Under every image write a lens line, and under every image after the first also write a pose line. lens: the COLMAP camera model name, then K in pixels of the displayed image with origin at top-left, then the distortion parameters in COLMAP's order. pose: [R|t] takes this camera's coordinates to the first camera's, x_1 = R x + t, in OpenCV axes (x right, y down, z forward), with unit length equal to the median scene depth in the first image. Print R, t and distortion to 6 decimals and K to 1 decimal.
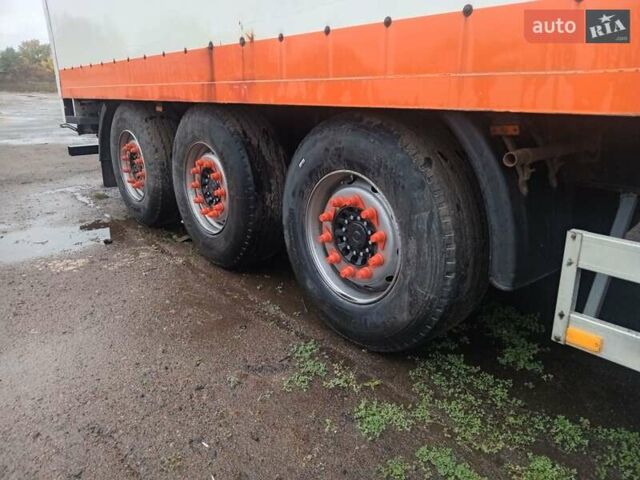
lens RADIAL K [[481.4, 0, 321.7], [0, 481.4, 240.2], [0, 0, 1]] dist [-0.034814, -0.003182]
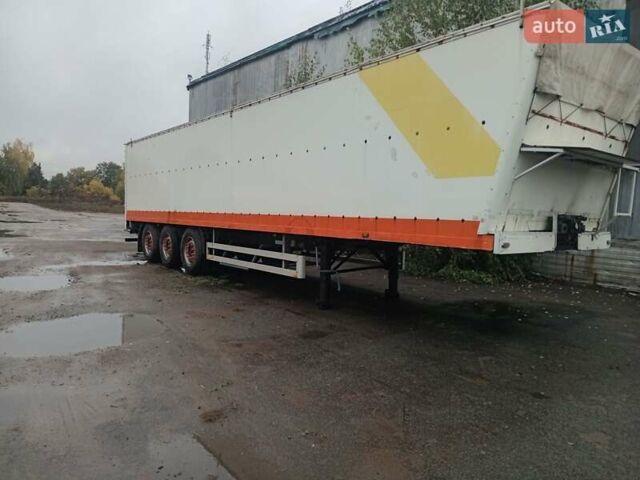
lens RADIAL K [[481.4, 0, 319.2], [0, 481.4, 240.5], [0, 0, 1]] dist [-0.034814, -0.003182]
pose [[0.998724, 0.030506, -0.040257, 0.707486], [-0.039624, 0.967459, -0.249907, 0.478942], [0.031323, 0.251183, 0.967433, -1.678656]]
